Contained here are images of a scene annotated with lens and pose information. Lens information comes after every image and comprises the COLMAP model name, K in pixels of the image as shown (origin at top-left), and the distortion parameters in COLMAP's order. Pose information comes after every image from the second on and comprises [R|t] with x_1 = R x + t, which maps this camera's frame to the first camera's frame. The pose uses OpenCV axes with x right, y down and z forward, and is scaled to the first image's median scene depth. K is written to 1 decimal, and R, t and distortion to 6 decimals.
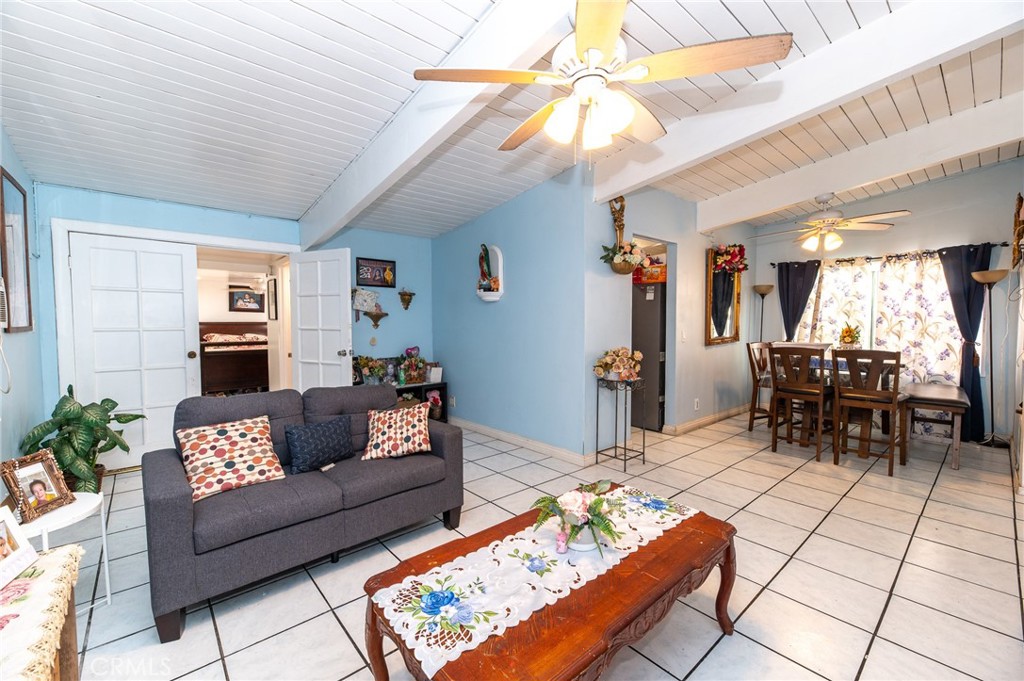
lens RADIAL K [[409.3, 0, 512.1], [0, 409.3, 341.0], [0, 0, 1]] dist [0.004772, -0.005440]
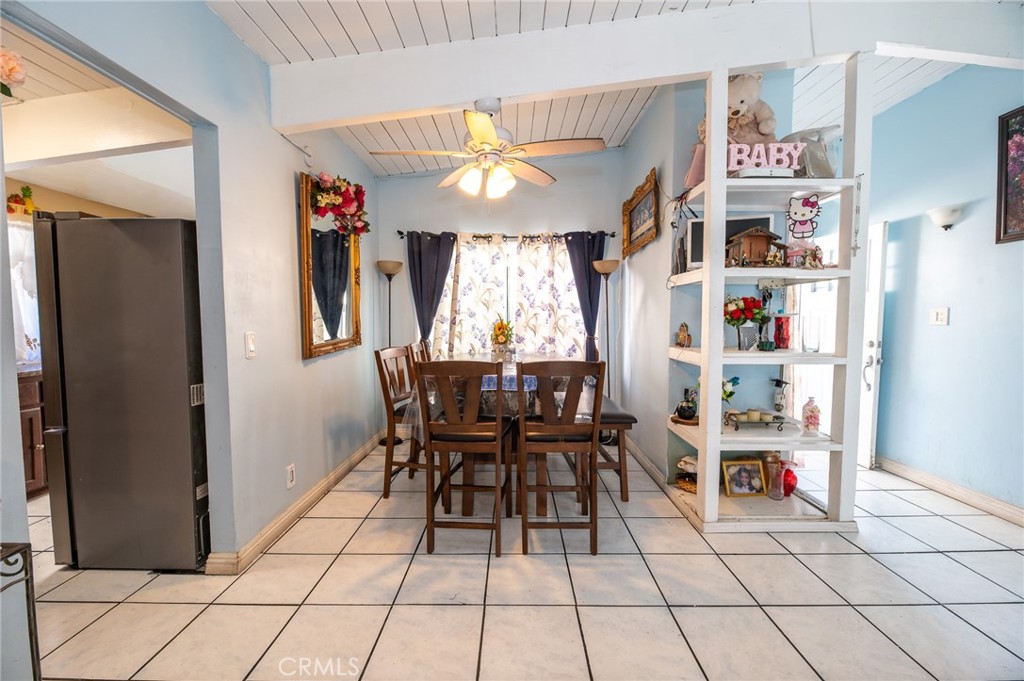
lens RADIAL K [[409.3, 0, 509.3], [0, 409.3, 335.5], [0, 0, 1]] dist [0.004772, -0.005440]
pose [[0.649799, -0.035881, 0.759259, 0.253967], [0.033954, 0.999258, 0.018163, -0.020321], [-0.759348, 0.013978, 0.650535, 0.471453]]
